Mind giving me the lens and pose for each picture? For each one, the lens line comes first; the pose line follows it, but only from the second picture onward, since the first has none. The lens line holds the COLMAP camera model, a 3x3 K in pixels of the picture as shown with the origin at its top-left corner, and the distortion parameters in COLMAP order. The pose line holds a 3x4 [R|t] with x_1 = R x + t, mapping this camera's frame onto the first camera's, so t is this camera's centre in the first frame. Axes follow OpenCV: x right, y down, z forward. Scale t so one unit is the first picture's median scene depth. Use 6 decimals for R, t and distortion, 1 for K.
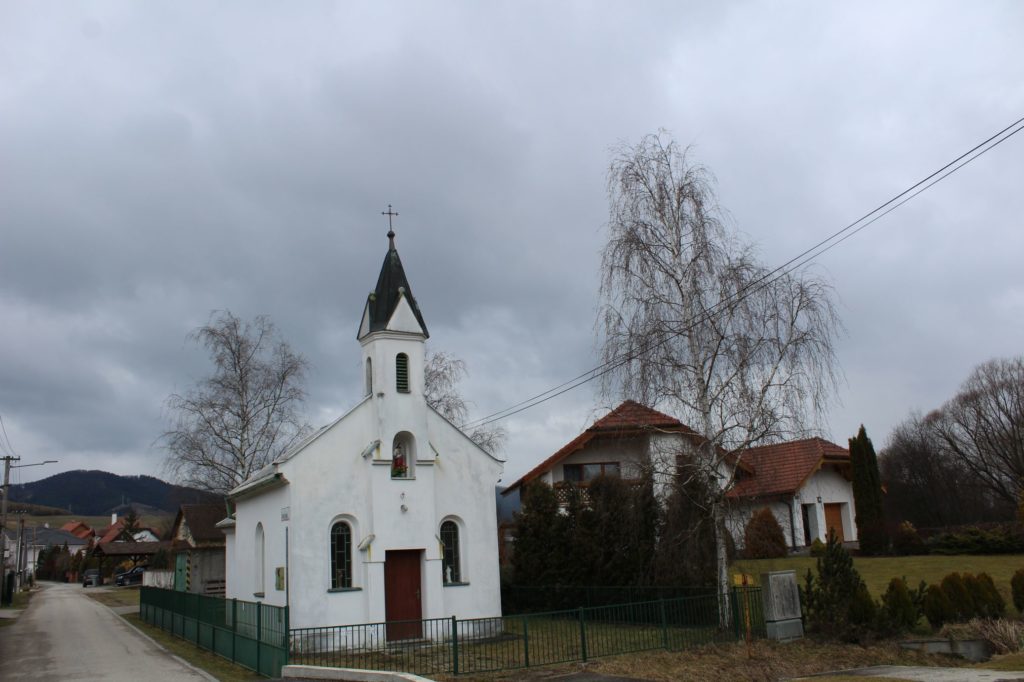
lens RADIAL K [[848.1, 0, 509.2], [0, 848.1, 350.8], [0, 0, 1]] dist [-0.125405, 0.006775]
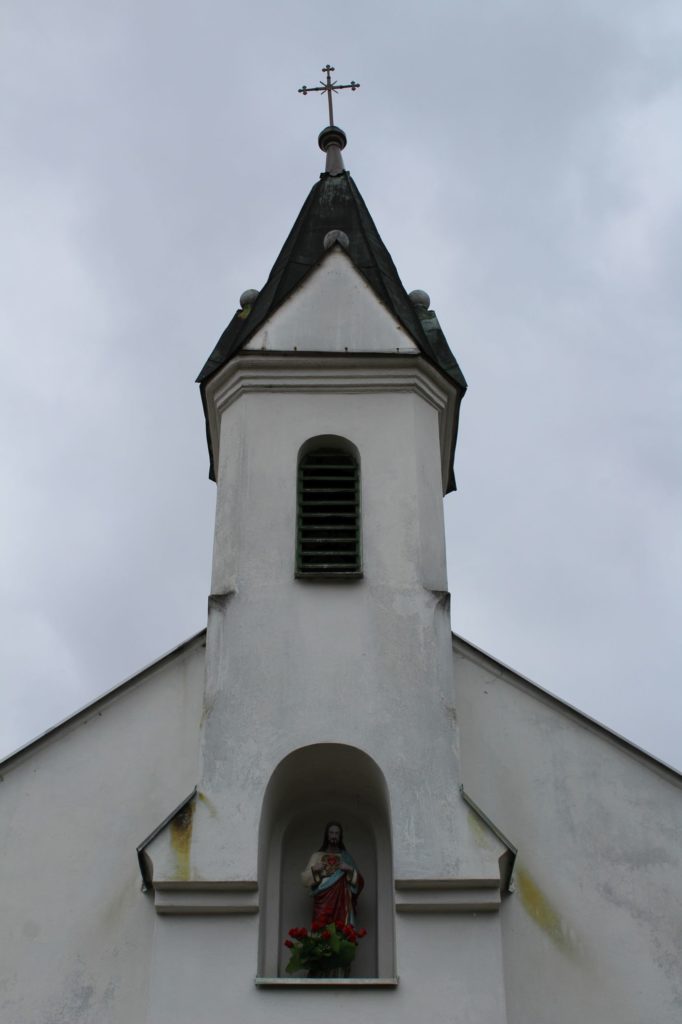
lens RADIAL K [[1488.9, 0, 336.8], [0, 1488.9, 506.2], [0, 0, 1]] dist [-0.032687, 0.000000]
pose [[0.869471, -0.251845, -0.424964, 0.042887], [0.070646, 0.914830, -0.397612, 0.182440], [0.488906, 0.315690, 0.813210, 0.688026]]
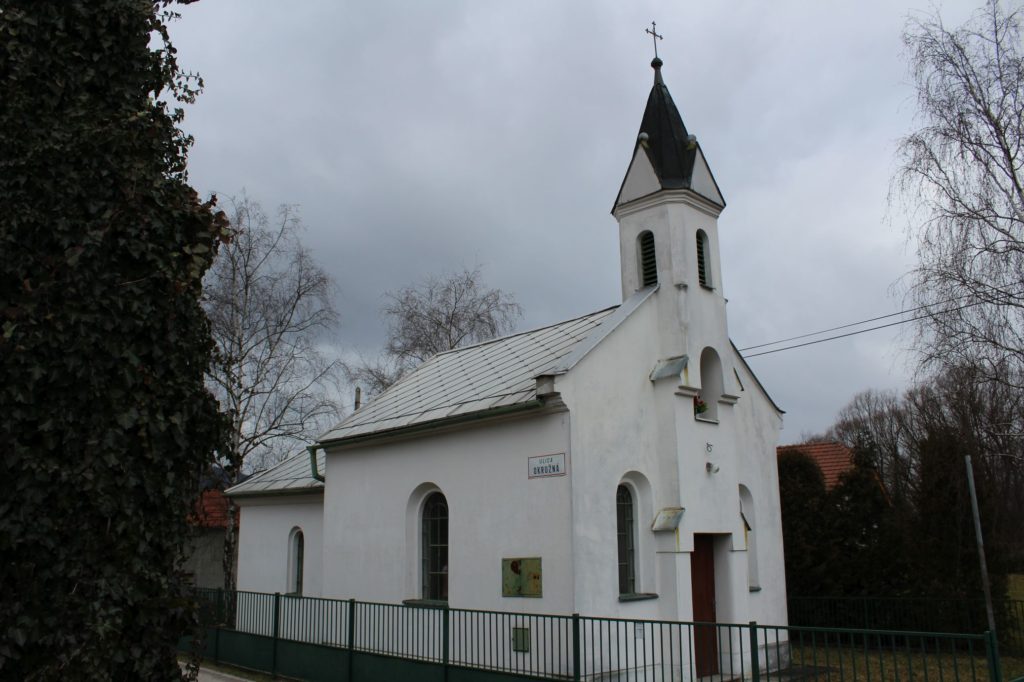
lens RADIAL K [[848.1, 0, 514.1], [0, 848.1, 344.7], [0, 0, 1]] dist [-0.125405, 0.006775]
pose [[0.967845, 0.099205, 0.231160, -0.410489], [-0.095147, 0.995050, -0.028668, 0.124036], [-0.232860, 0.005752, 0.972493, 0.412042]]
